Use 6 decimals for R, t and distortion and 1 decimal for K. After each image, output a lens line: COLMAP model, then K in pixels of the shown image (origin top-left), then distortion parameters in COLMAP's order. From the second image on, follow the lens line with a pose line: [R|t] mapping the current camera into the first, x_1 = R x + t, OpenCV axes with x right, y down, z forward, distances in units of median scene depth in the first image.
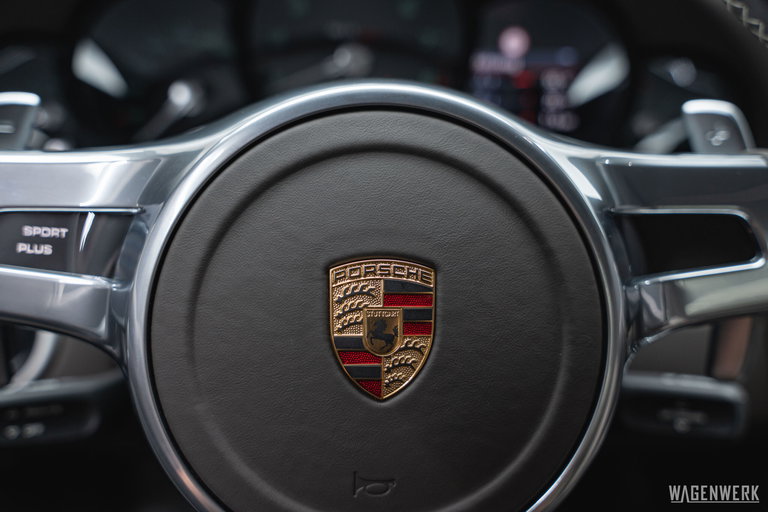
lens RADIAL K [[931.9, 0, 386.0], [0, 931.9, 261.5], [0, 0, 1]] dist [0.053664, 0.000000]
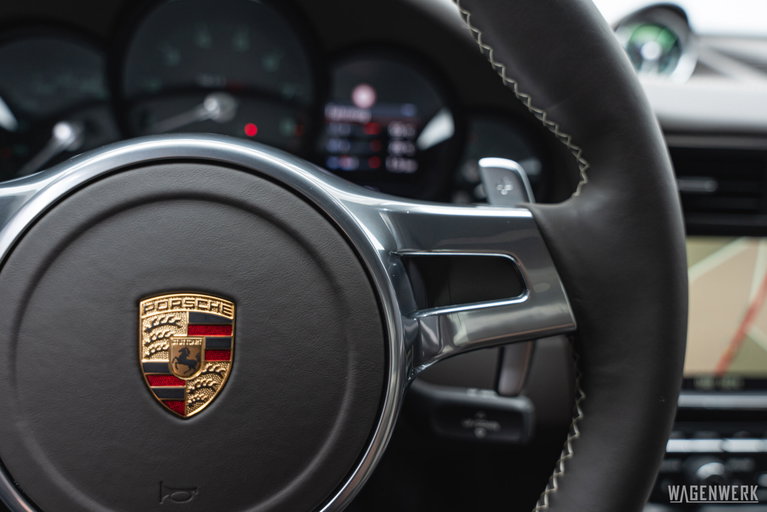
lens RADIAL K [[822.2, 0, 381.7], [0, 822.2, 258.7], [0, 0, 1]] dist [0.025583, 0.000000]
pose [[0.996741, 0.015915, 0.079084, 0.148931], [-0.014752, 0.999775, -0.015269, -0.033105], [-0.079310, 0.014052, 0.996751, -0.020811]]
